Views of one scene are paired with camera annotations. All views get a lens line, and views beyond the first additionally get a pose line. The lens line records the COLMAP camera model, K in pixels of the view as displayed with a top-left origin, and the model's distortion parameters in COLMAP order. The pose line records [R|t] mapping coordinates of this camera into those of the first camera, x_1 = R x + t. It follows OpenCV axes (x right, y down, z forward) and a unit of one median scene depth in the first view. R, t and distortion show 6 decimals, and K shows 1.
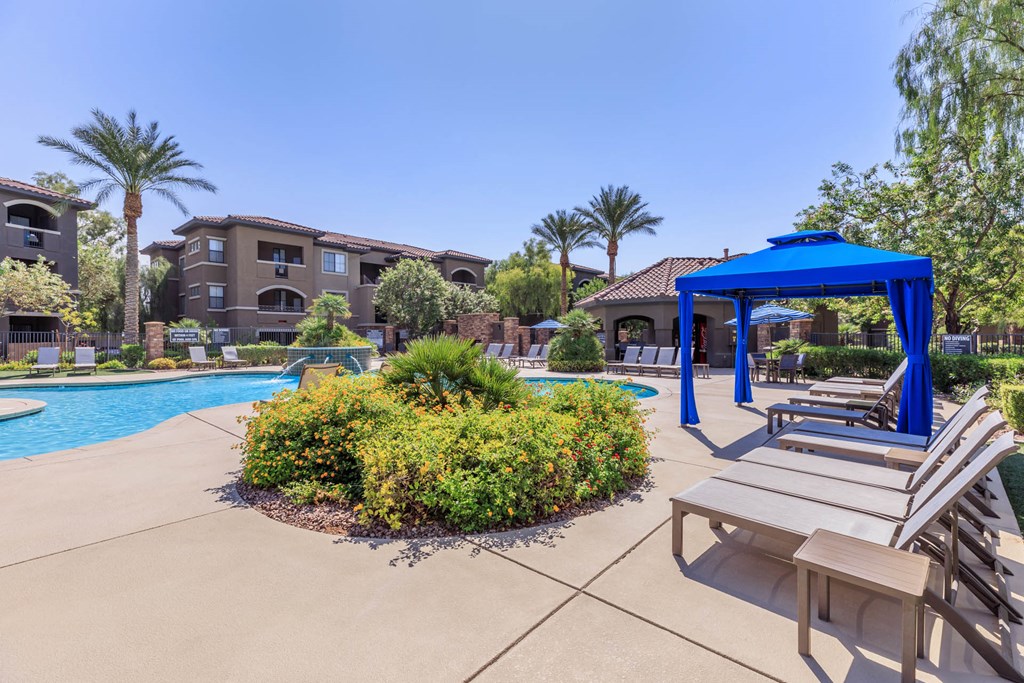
lens RADIAL K [[461.4, 0, 519.5], [0, 461.4, 339.7], [0, 0, 1]] dist [0.003365, -0.000152]
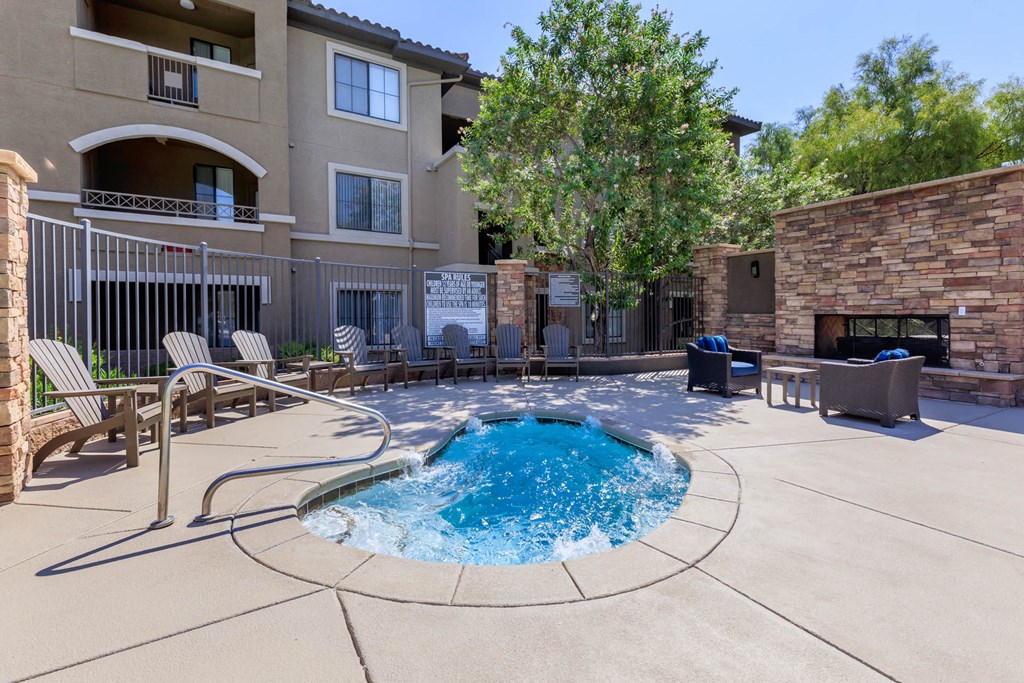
lens RADIAL K [[461.4, 0, 521.6], [0, 461.4, 317.1], [0, 0, 1]] dist [0.003365, -0.000152]
pose [[0.958188, 0.013643, -0.285815, -0.201719], [-0.010318, 0.999860, 0.013137, -0.000040], [0.285955, -0.009639, 0.958195, 0.751739]]
